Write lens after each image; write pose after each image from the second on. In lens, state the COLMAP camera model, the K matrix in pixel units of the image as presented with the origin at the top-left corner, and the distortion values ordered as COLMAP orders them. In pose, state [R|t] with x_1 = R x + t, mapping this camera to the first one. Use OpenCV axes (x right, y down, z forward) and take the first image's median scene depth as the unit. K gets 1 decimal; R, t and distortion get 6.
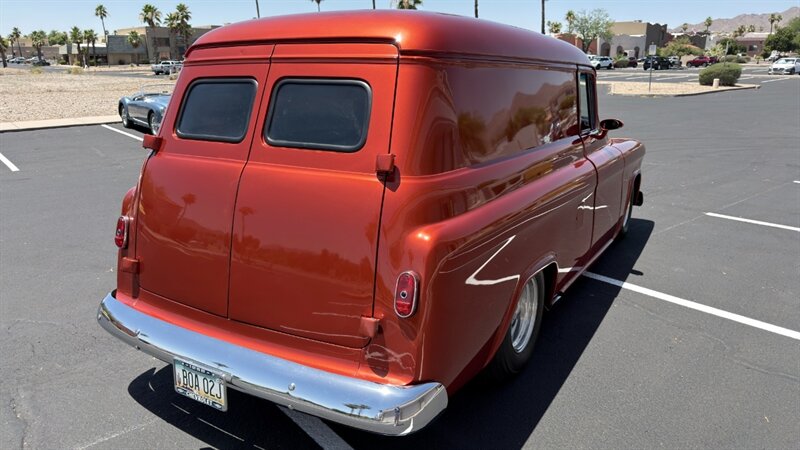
lens RADIAL K [[570.7, 0, 398.2], [0, 570.7, 225.0], [0, 0, 1]] dist [0.017034, -0.021954]
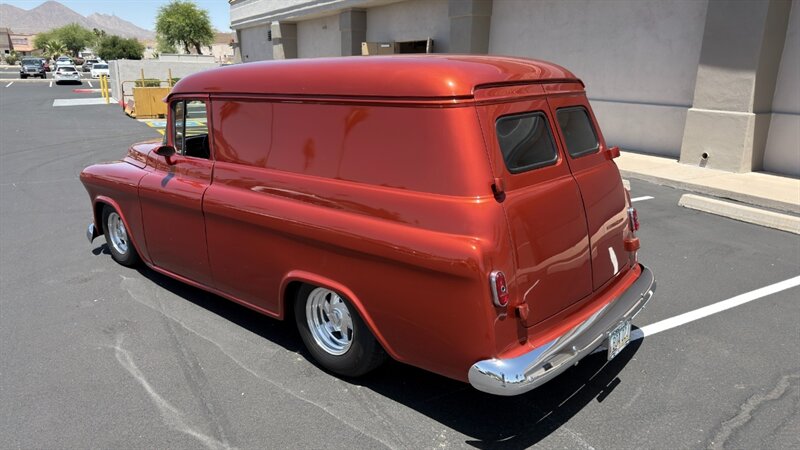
lens RADIAL K [[566.8, 0, 400.0], [0, 566.8, 225.0], [0, 0, 1]] dist [0.005280, -0.000978]
pose [[0.190342, -0.259521, 0.946794, -1.148267], [0.261297, 0.943030, 0.205959, -0.267891], [-0.946305, 0.208192, 0.247310, 0.775927]]
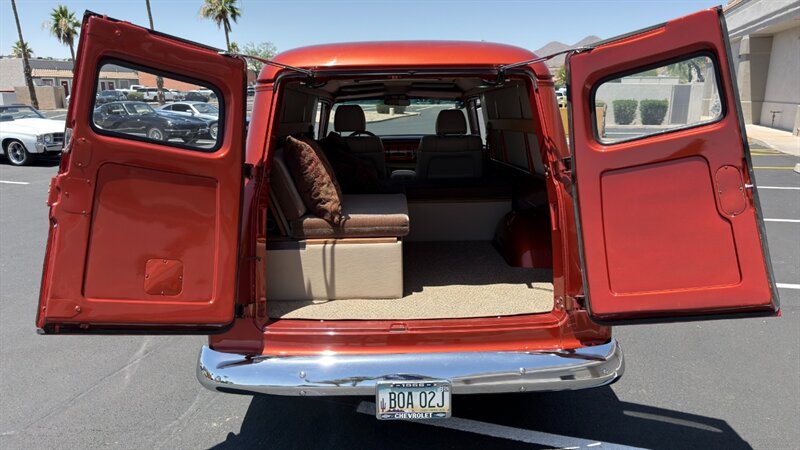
lens RADIAL K [[572.2, 0, 400.0], [0, 572.2, 225.0], [0, 0, 1]] dist [0.004060, -0.004035]
pose [[0.848338, -0.122844, 0.515006, -0.595159], [0.150650, 0.988510, -0.012368, -0.012939], [-0.507570, 0.088078, 0.857097, 0.086647]]
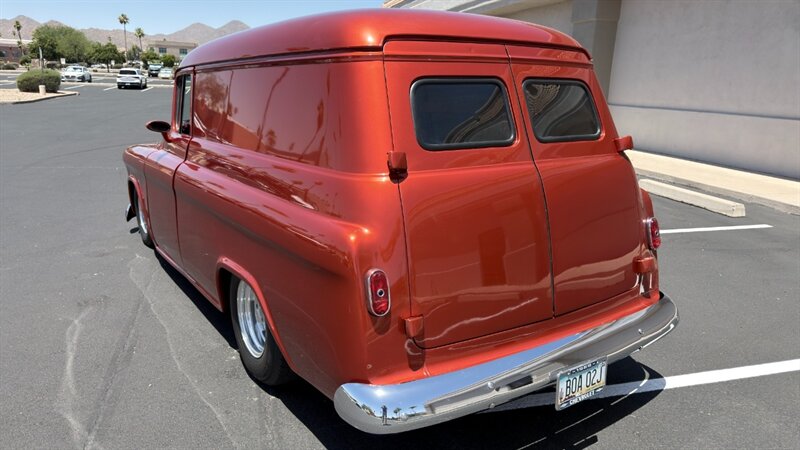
lens RADIAL K [[572.2, 0, 400.0], [0, 572.2, 225.0], [0, 0, 1]] dist [0.004060, -0.004035]
pose [[0.421532, -0.208317, 0.882561, -0.918095], [0.219073, 0.967822, 0.123807, -0.128284], [-0.879953, 0.141157, 0.453605, 0.552907]]
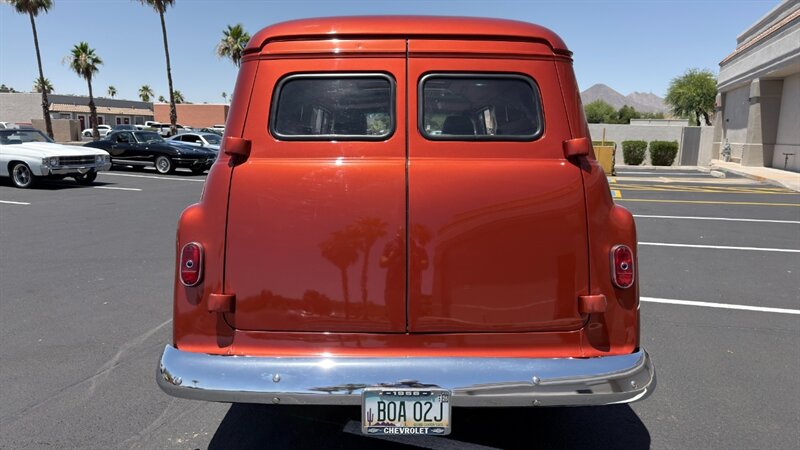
lens RADIAL K [[570.7, 0, 398.2], [0, 570.7, 225.0], [0, 0, 1]] dist [0.017034, -0.021954]
pose [[0.858412, -0.067350, 0.508520, -0.540694], [0.127419, 0.988269, -0.084201, 0.051349], [-0.496883, 0.137074, 0.856924, 0.170231]]
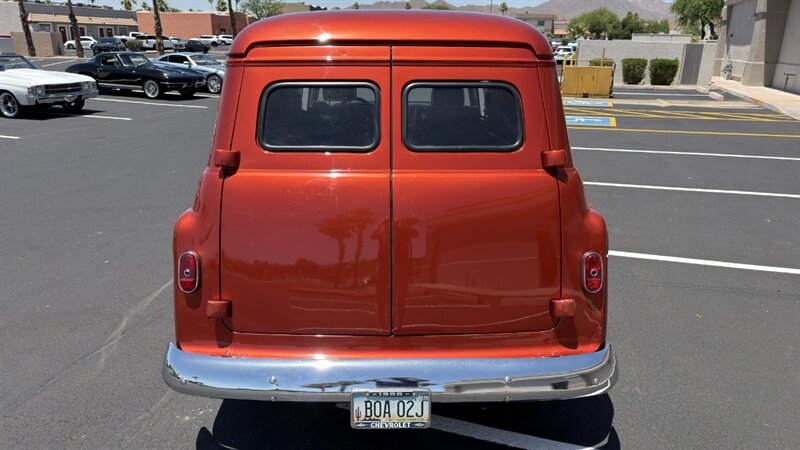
lens RADIAL K [[570.7, 0, 398.2], [0, 570.7, 225.0], [0, 0, 1]] dist [0.017034, -0.021954]
pose [[0.854068, -0.146223, 0.499186, -0.535645], [0.131512, 0.989197, 0.064753, -0.058202], [-0.503262, 0.010345, 0.864072, 0.124181]]
